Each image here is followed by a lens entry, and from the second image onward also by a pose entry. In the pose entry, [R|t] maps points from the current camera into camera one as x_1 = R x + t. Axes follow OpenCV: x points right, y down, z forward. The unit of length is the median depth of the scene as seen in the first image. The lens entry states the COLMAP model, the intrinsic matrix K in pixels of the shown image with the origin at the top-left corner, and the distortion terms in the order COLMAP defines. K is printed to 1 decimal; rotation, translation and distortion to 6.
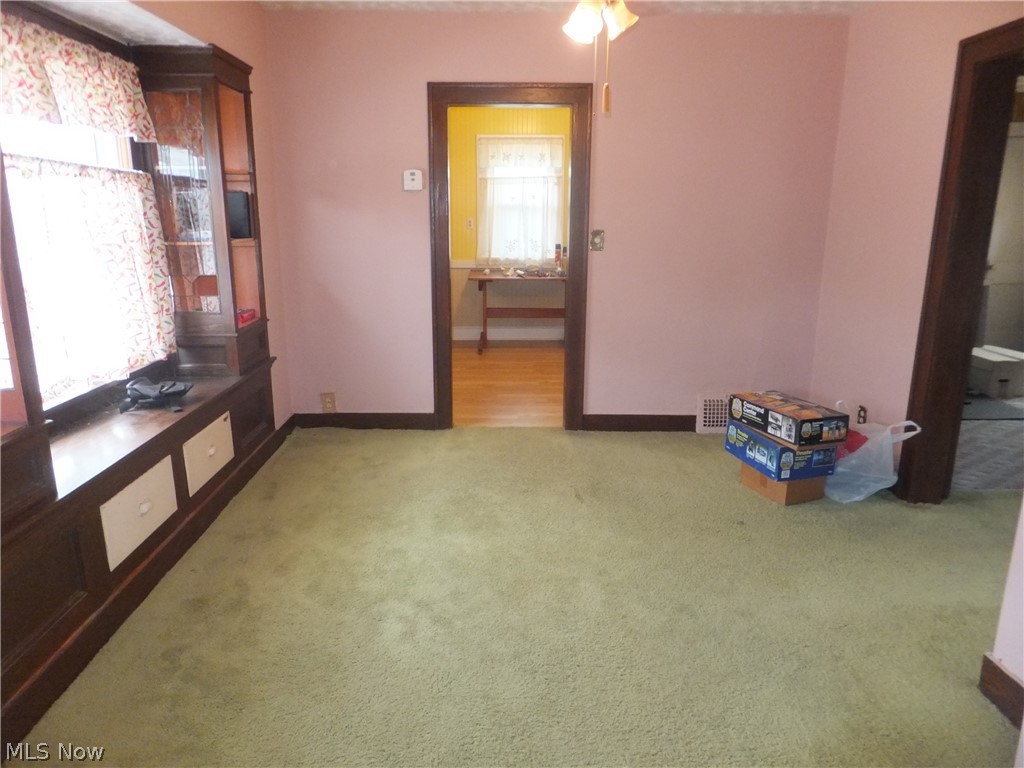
lens RADIAL K [[679.8, 0, 493.5], [0, 679.8, 384.6], [0, 0, 1]] dist [-0.024005, 0.001178]
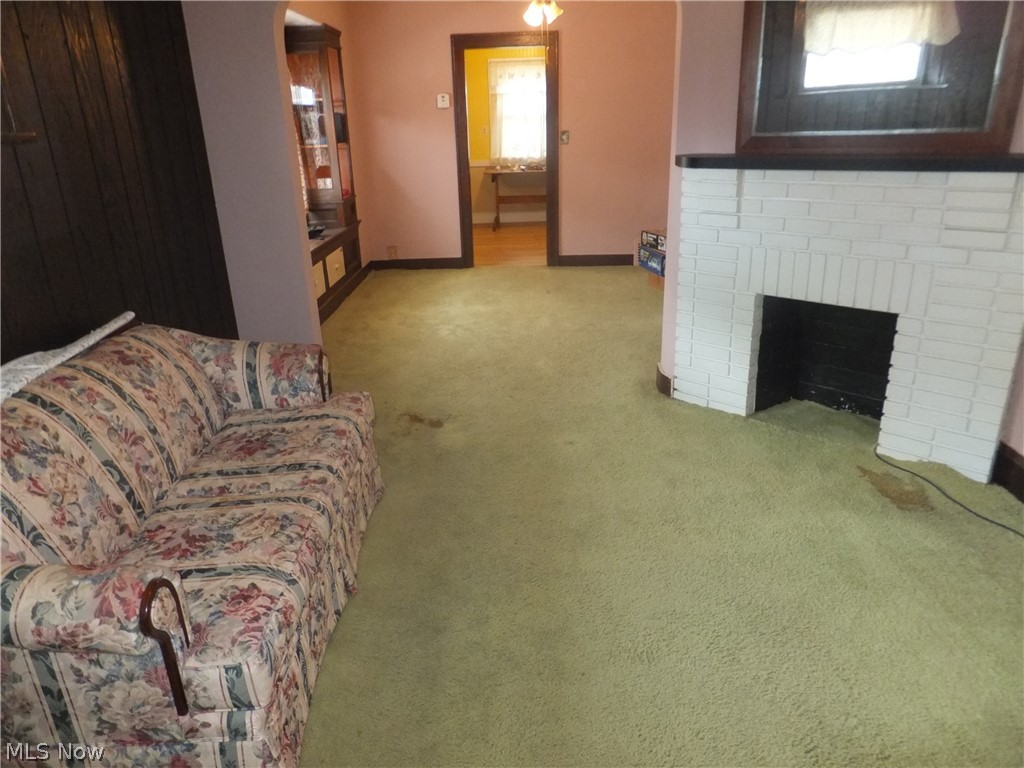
lens RADIAL K [[679.8, 0, 493.5], [0, 679.8, 384.6], [0, 0, 1]] dist [-0.024005, 0.001178]
pose [[0.998967, -0.019857, -0.040884, 0.044632], [0.024630, 0.992498, 0.119755, 0.153665], [0.038199, -0.120638, 0.991961, -0.587263]]
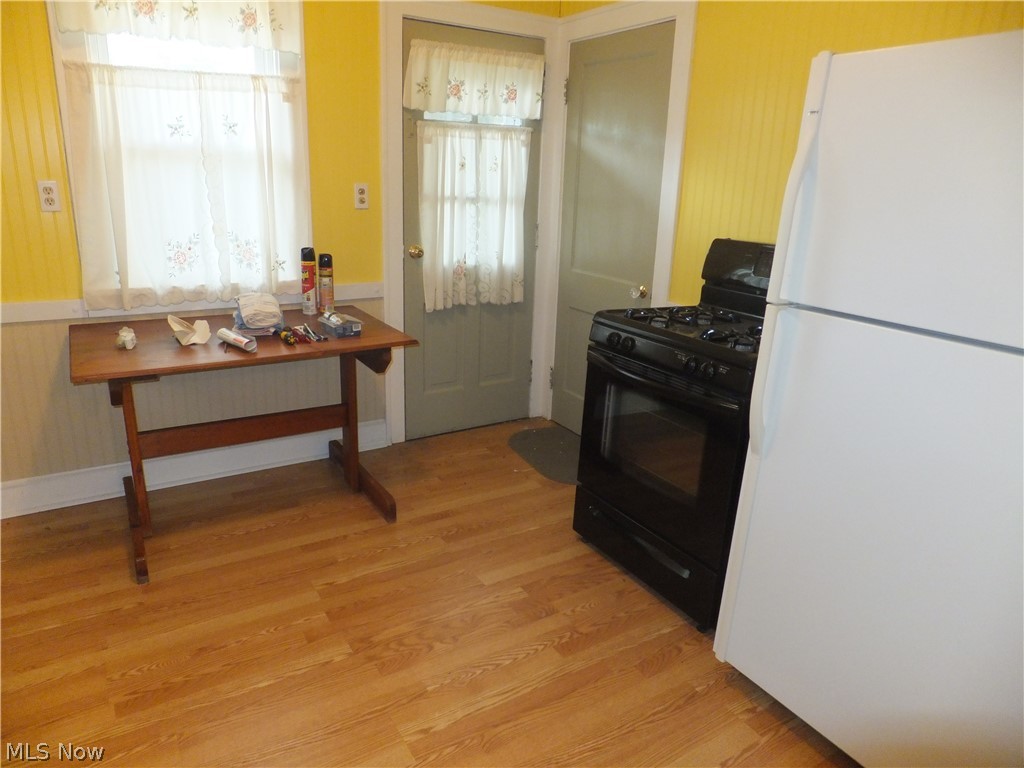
lens RADIAL K [[679.8, 0, 493.5], [0, 679.8, 384.6], [0, 0, 1]] dist [-0.024005, 0.001178]
pose [[0.860431, -0.132069, 0.492155, -0.035679], [0.099665, 0.990793, 0.091635, -0.257610], [-0.499726, -0.029796, 0.865671, 0.996404]]
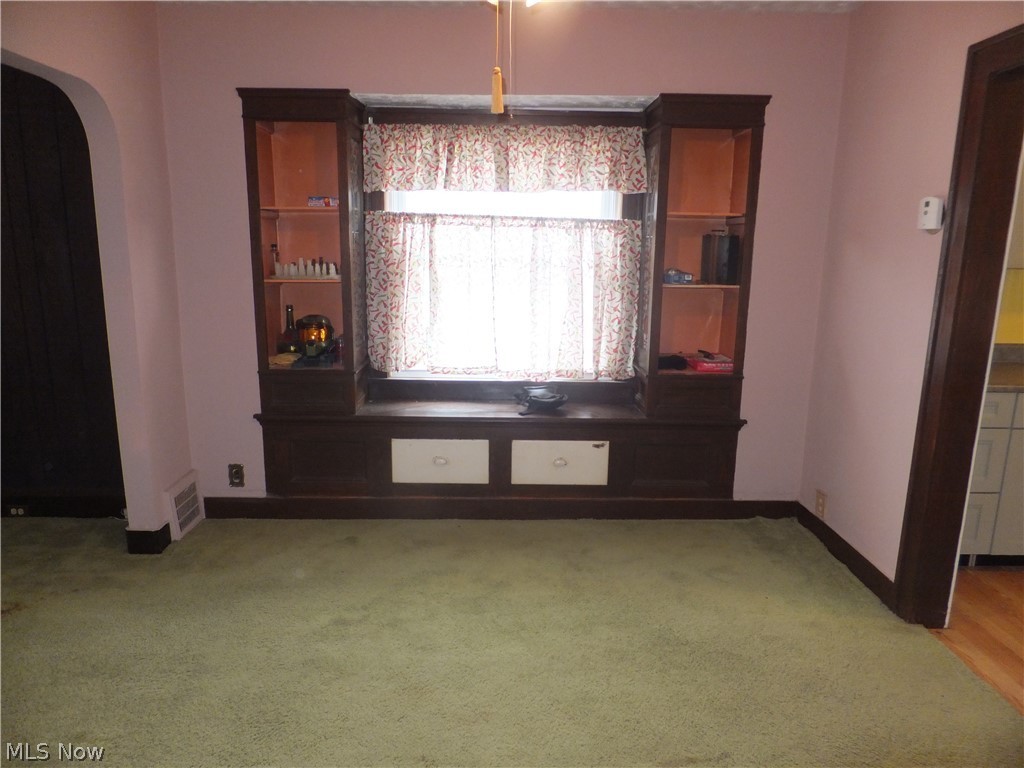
lens RADIAL K [[679.8, 0, 493.5], [0, 679.8, 384.6], [0, 0, 1]] dist [-0.024005, 0.001178]
pose [[0.004742, 0.202784, -0.979212, 0.510103], [-0.257054, 0.946565, 0.194779, -0.166356], [0.966385, 0.250787, 0.056615, 0.603941]]
